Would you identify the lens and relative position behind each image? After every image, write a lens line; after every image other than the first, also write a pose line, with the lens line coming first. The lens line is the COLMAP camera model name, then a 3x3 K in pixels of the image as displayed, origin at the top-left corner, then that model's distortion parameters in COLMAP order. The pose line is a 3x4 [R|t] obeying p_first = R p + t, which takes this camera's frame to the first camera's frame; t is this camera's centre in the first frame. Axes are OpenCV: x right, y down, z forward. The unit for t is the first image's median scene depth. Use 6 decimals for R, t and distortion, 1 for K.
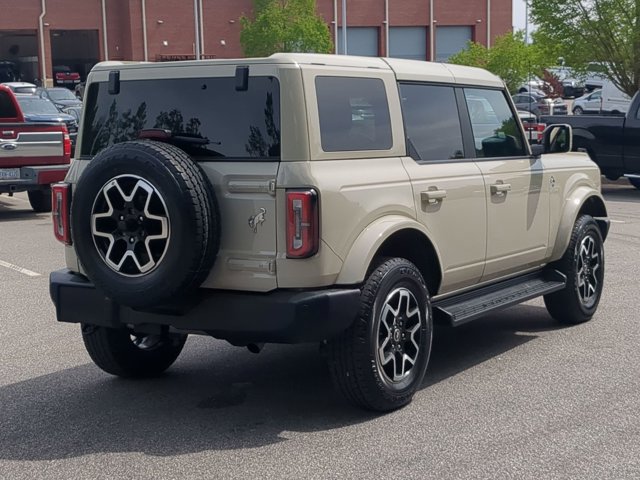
lens RADIAL K [[1184.0, 0, 321.7], [0, 1184.0, 244.5], [0, 0, 1]] dist [0.052000, 0.000000]
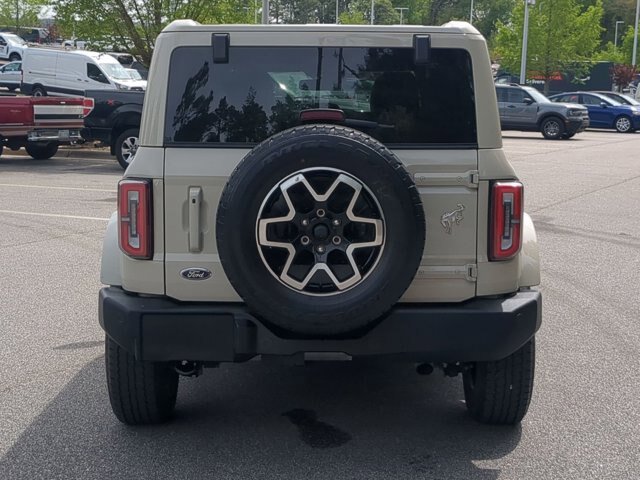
lens RADIAL K [[1146.1, 0, 320.4], [0, 1146.1, 238.5], [0, 0, 1]] dist [0.080003, 0.000000]
pose [[0.842296, -0.048645, 0.536815, -0.573715], [0.040936, 0.998816, 0.026279, -0.031558], [-0.537458, -0.000160, 0.843290, 0.356258]]
